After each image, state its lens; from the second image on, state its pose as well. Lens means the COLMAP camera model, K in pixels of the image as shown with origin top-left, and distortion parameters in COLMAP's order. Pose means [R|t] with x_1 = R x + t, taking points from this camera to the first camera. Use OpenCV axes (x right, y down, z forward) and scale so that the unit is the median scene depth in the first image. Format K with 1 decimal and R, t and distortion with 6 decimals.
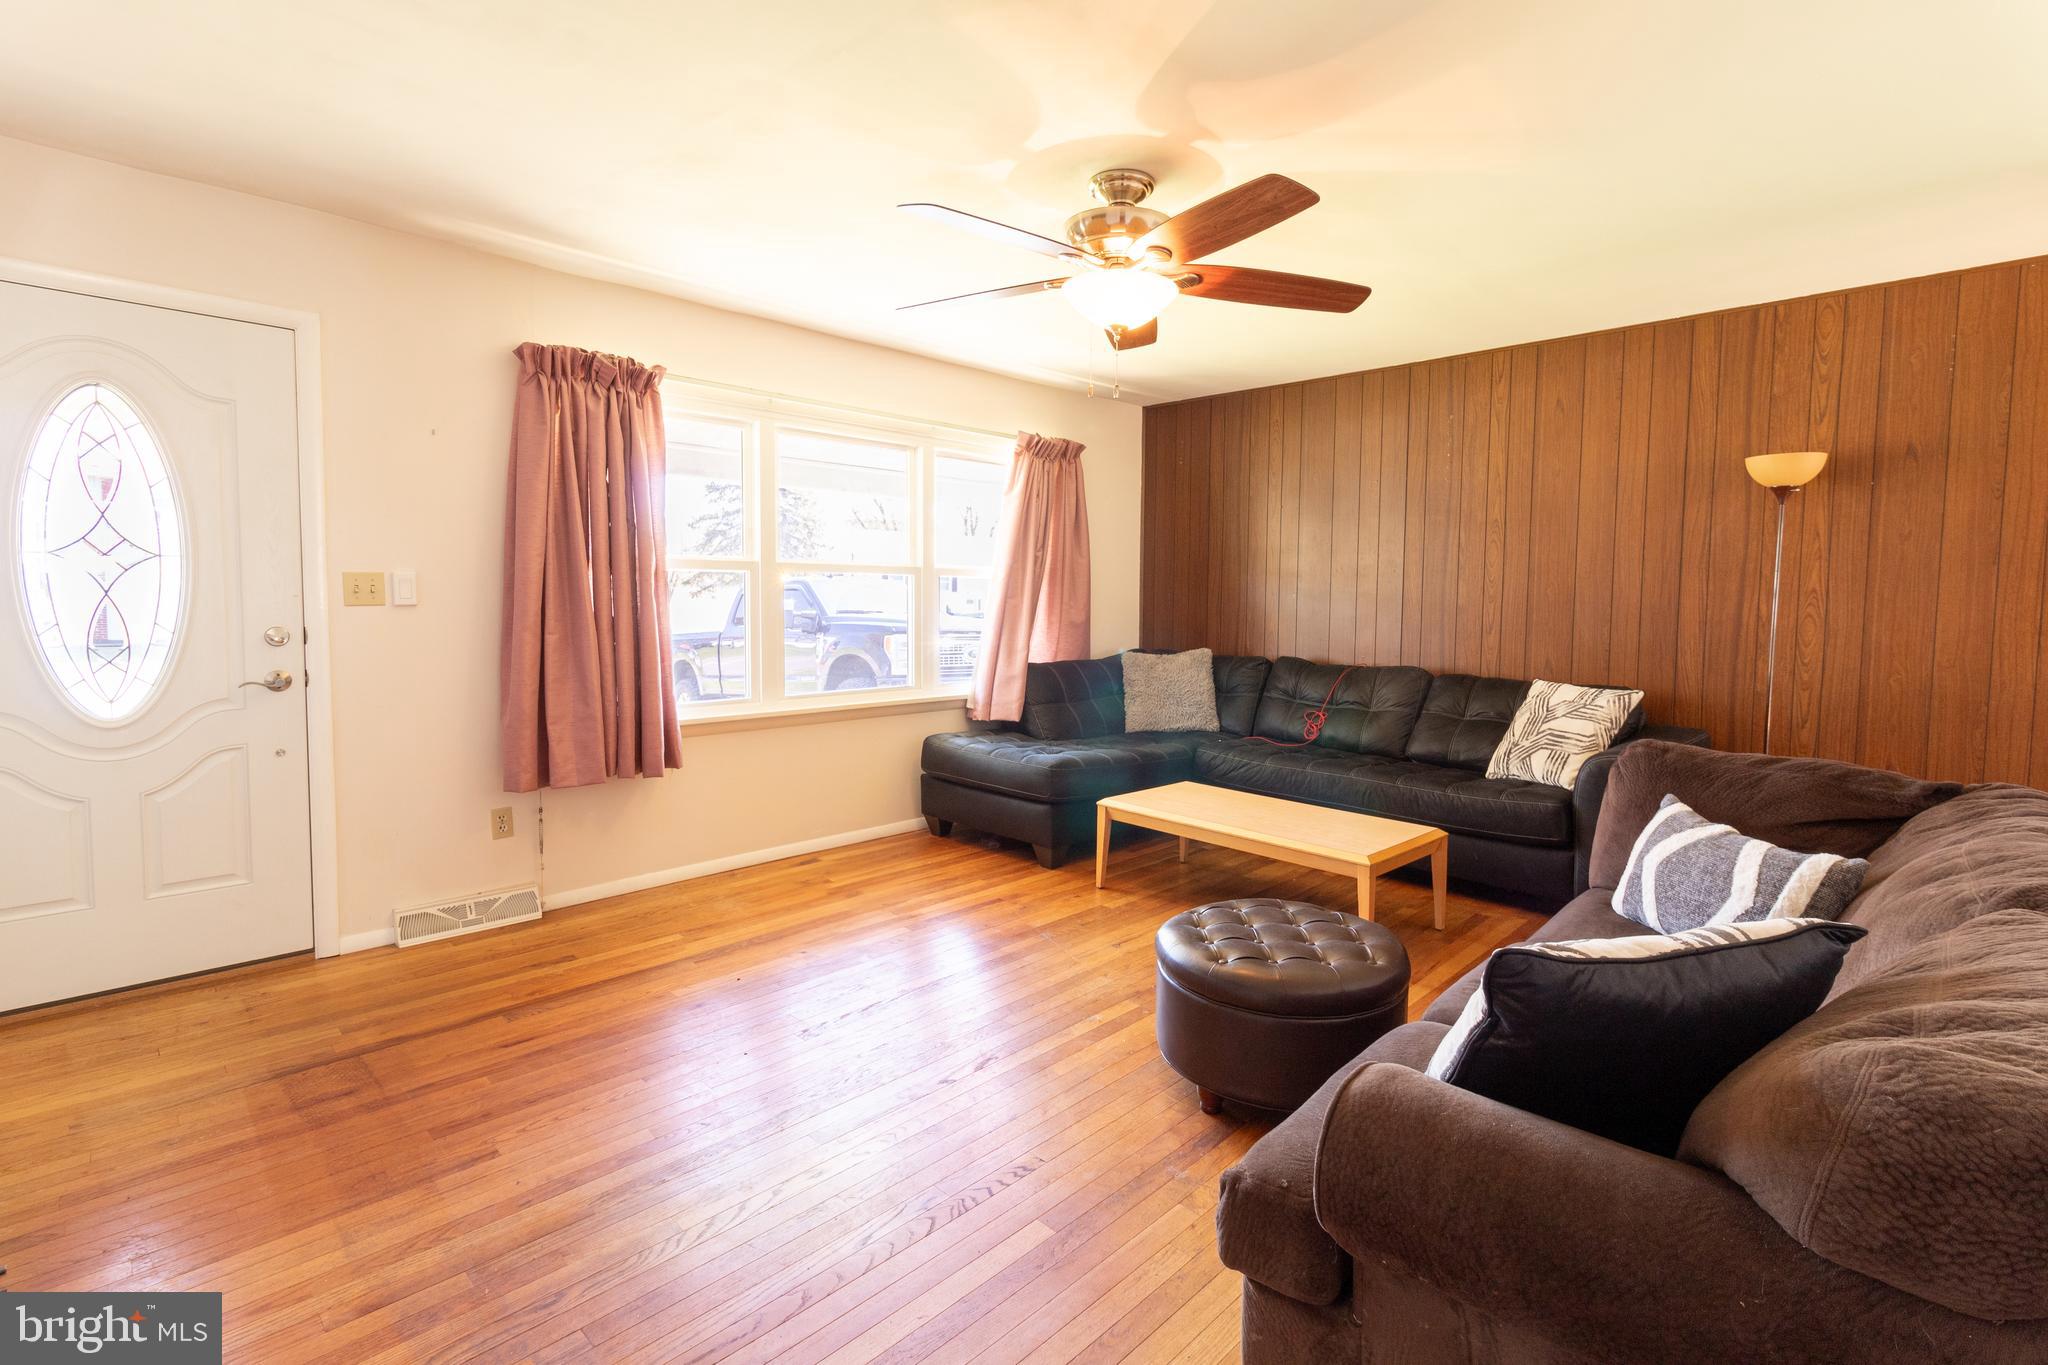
lens RADIAL K [[949.1, 0, 1037.6], [0, 949.1, 649.5], [0, 0, 1]] dist [0.001153, -0.000066]
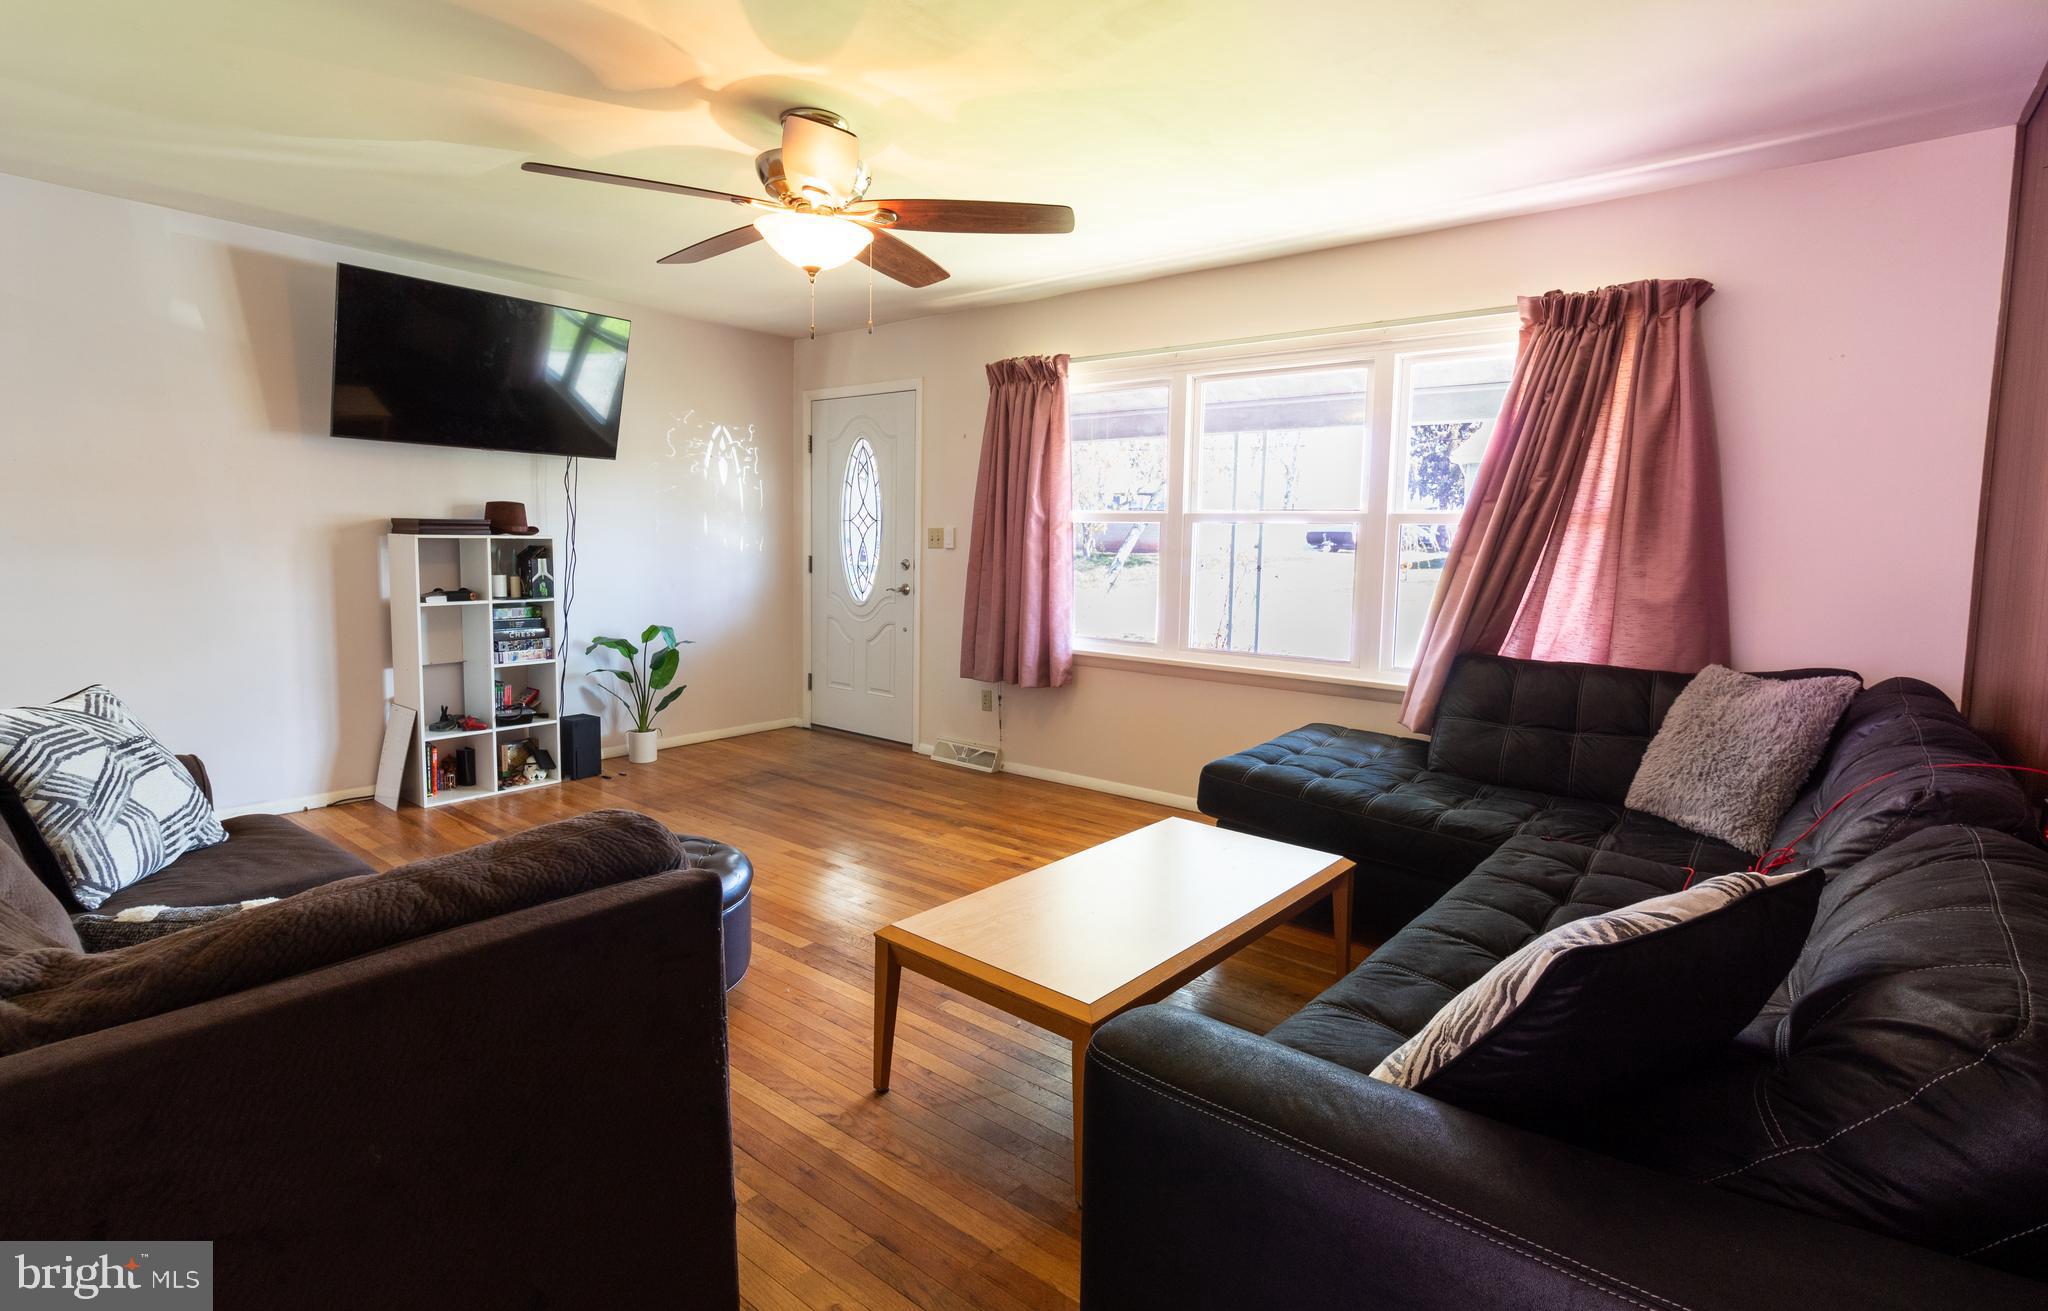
lens RADIAL K [[991.1, 0, 1021.5], [0, 991.1, 628.0], [0, 0, 1]] dist [-0.000326, -0.000027]
pose [[0.080045, 0.075575, -0.993922, 0.858768], [-0.083832, 0.994099, 0.068837, -0.032551], [0.993260, 0.077812, 0.085908, 0.841562]]
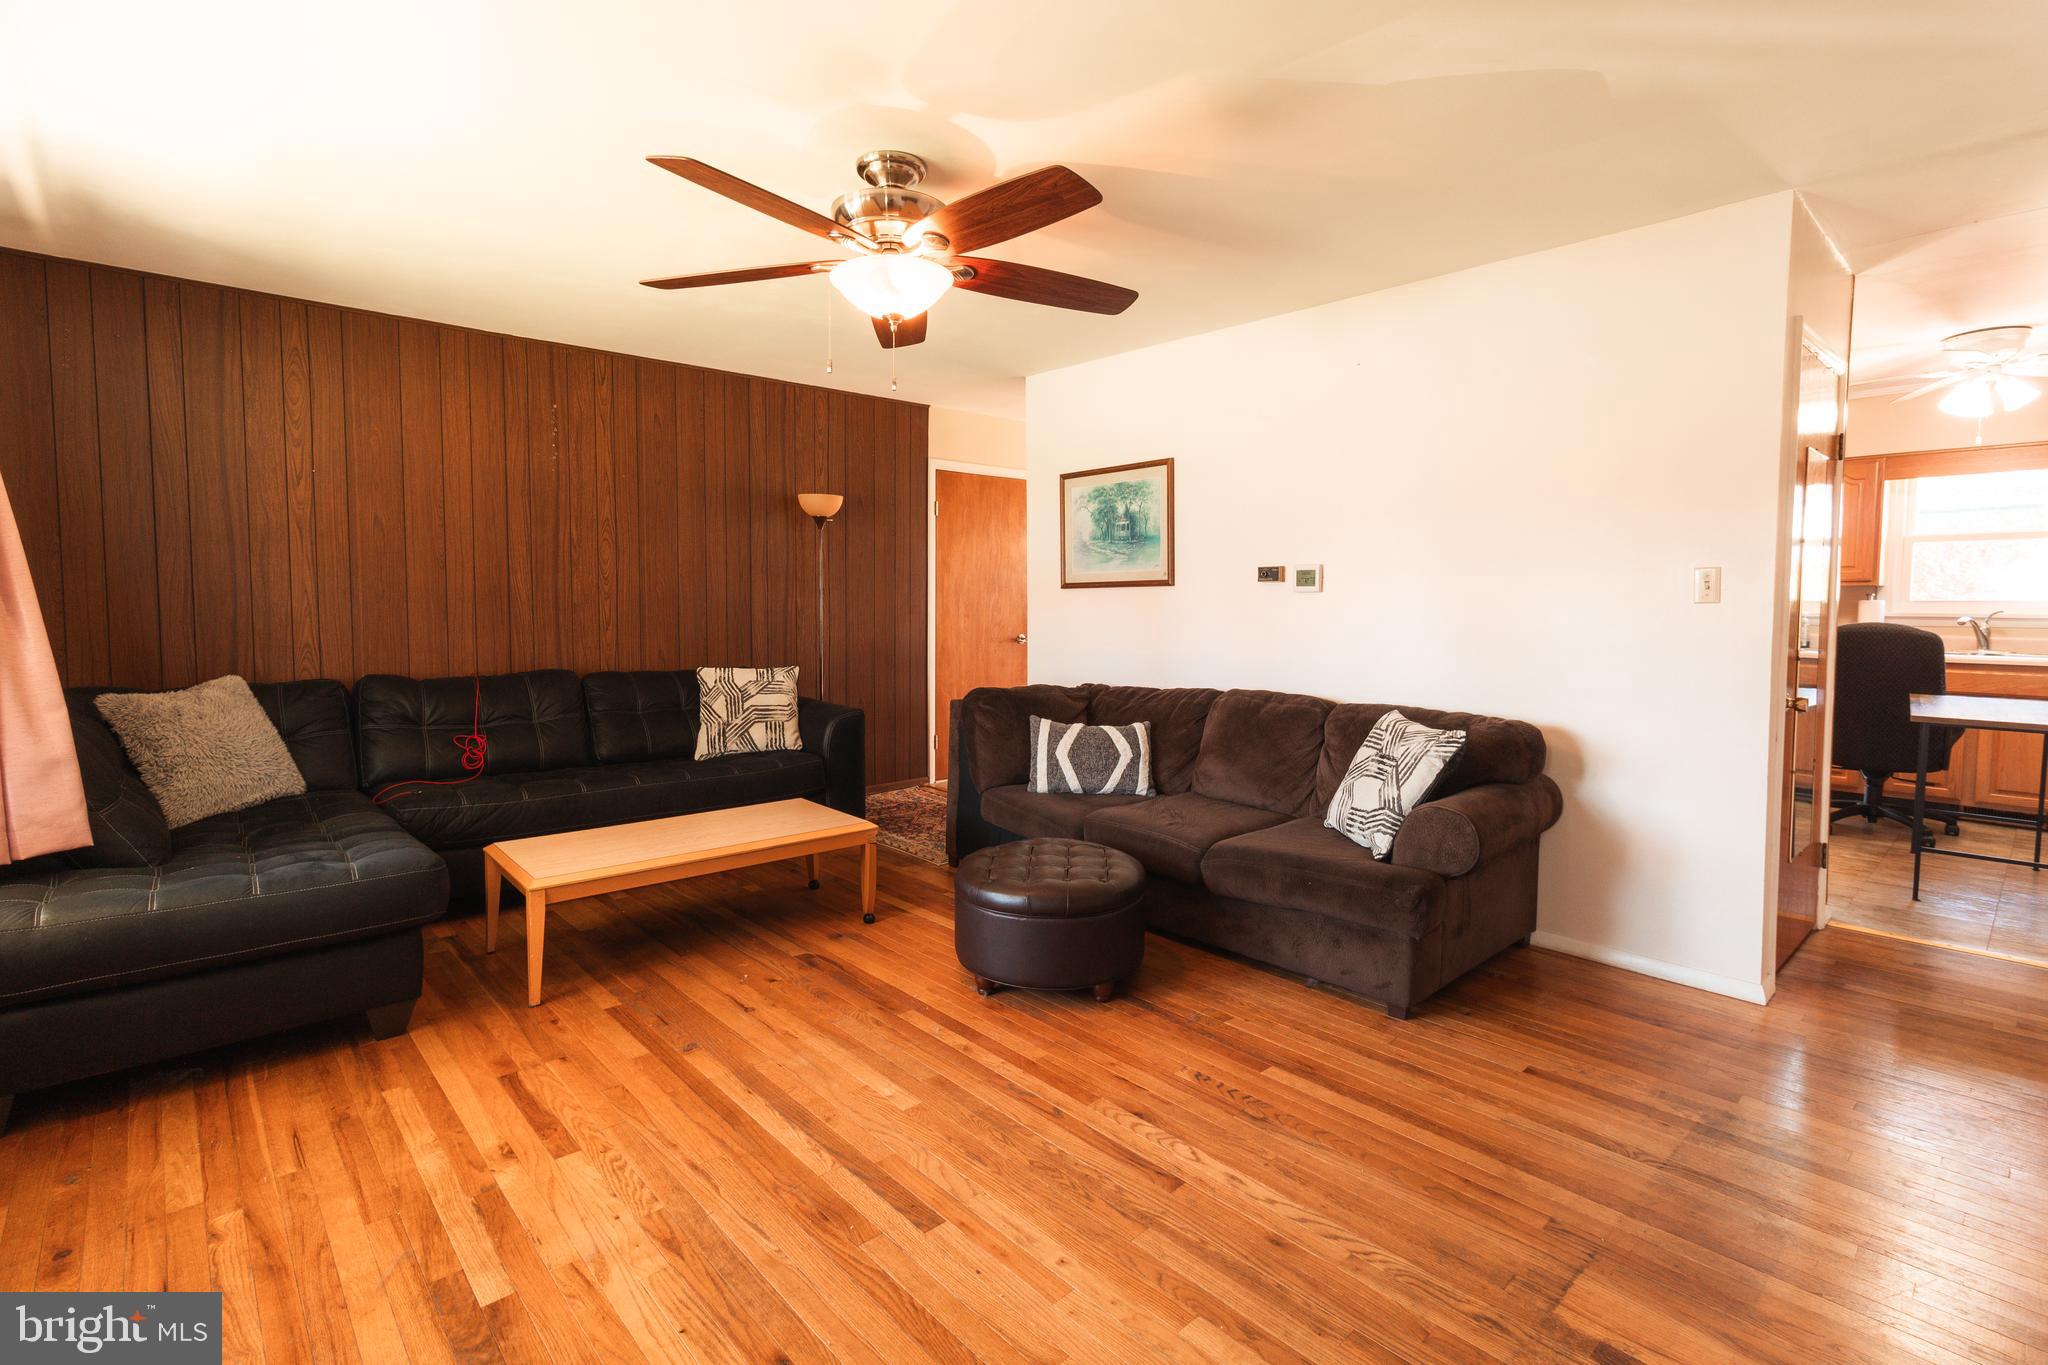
lens RADIAL K [[949.1, 0, 1037.6], [0, 949.1, 649.5], [0, 0, 1]] dist [0.001153, -0.000066]
pose [[0.052141, -0.064781, 0.996536, -0.640162], [0.056201, 0.996503, 0.061839, -0.040737], [-0.997057, 0.052782, 0.055600, 0.597765]]
